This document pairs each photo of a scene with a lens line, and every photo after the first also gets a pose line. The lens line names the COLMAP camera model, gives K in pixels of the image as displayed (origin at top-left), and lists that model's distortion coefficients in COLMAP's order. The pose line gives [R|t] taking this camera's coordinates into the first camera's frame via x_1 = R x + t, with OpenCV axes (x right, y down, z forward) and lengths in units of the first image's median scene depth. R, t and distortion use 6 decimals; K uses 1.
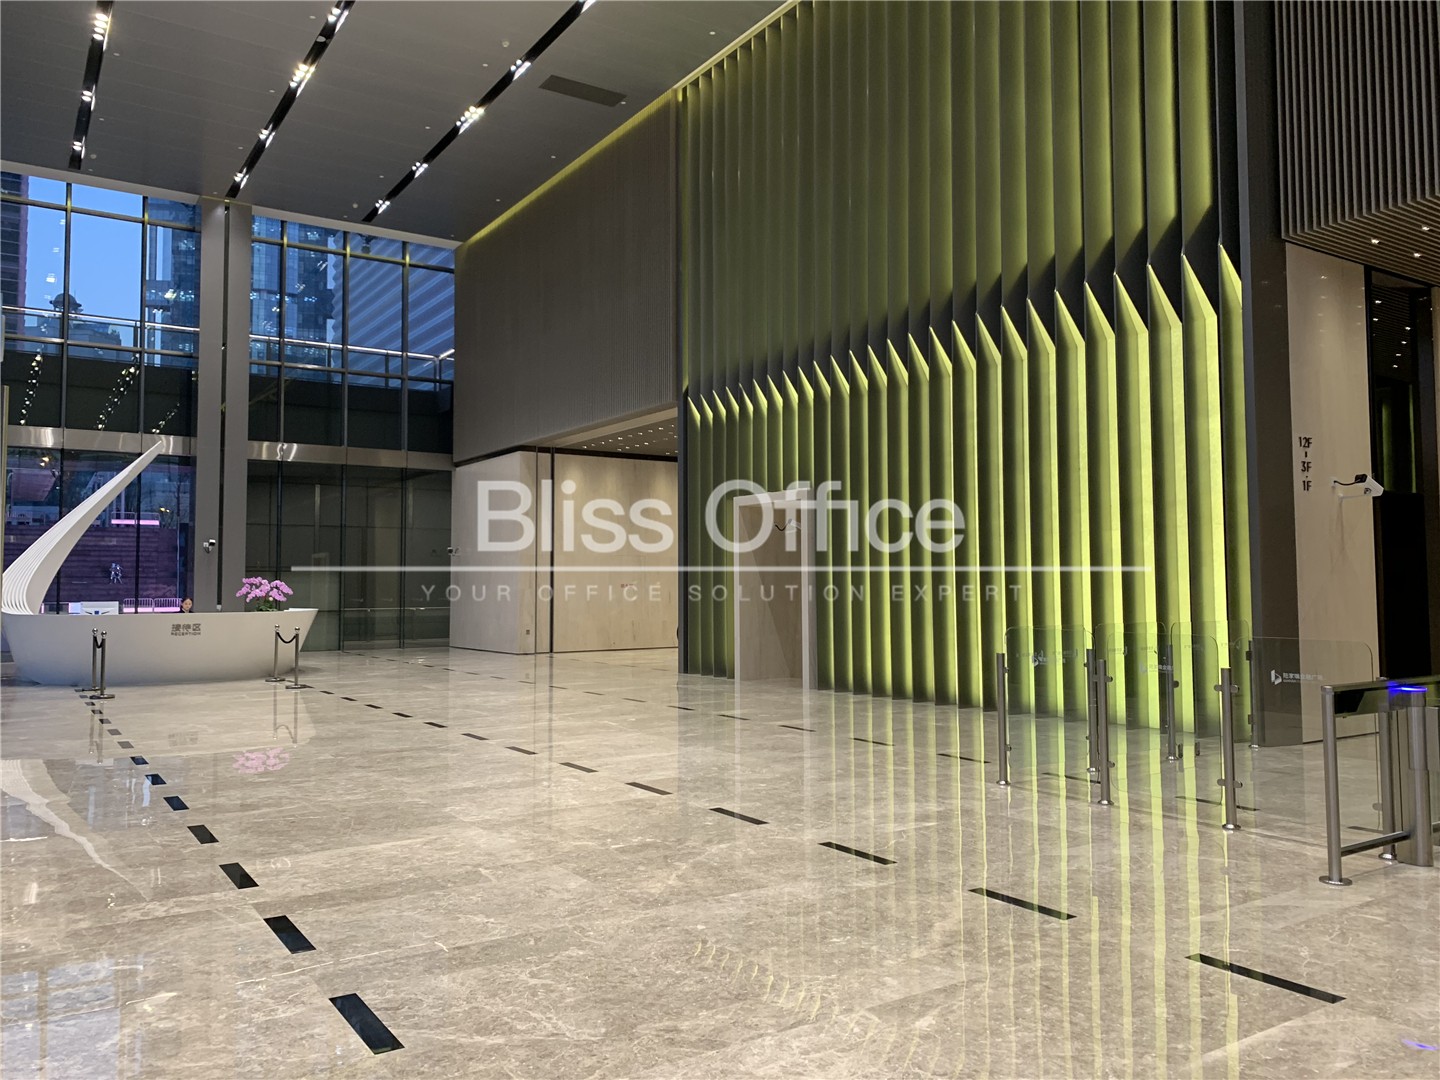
lens RADIAL K [[1095.5, 0, 718.6], [0, 1095.5, 532.4], [0, 0, 1]] dist [0.019038, -0.011592]
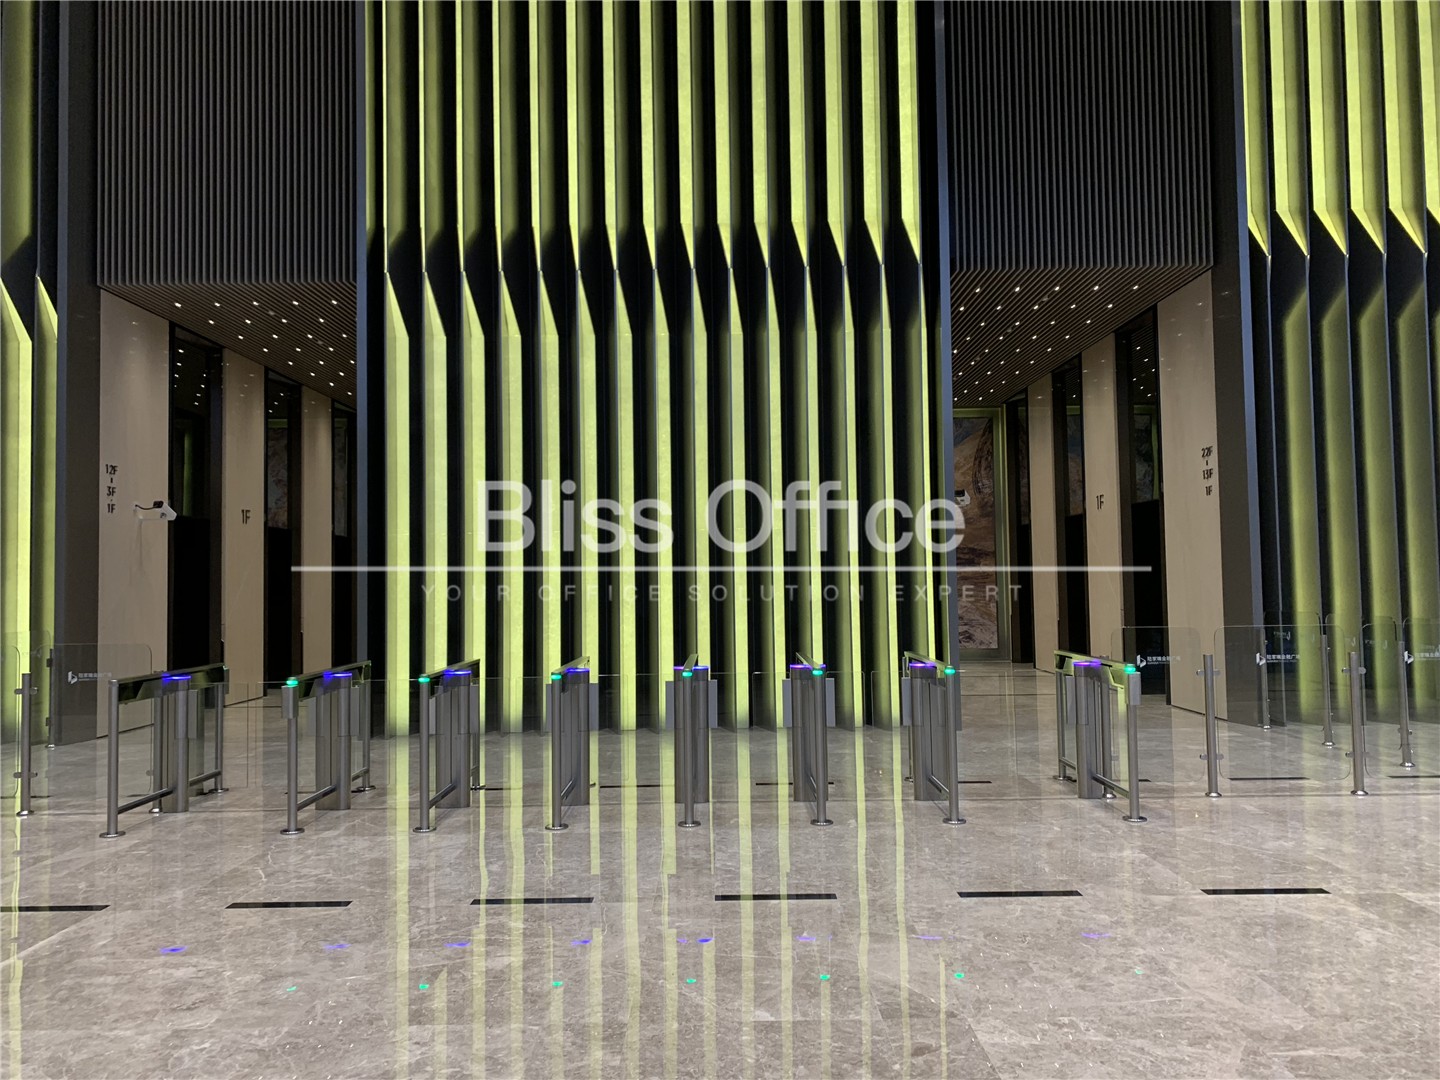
lens RADIAL K [[1095.5, 0, 719.8], [0, 1095.5, 536.6], [0, 0, 1]] dist [0.019038, -0.011592]
pose [[0.547542, 0.034306, 0.836075, -0.109058], [-0.031591, 0.999294, -0.020314, -0.017493], [-0.836182, -0.015290, 0.548239, -0.232515]]
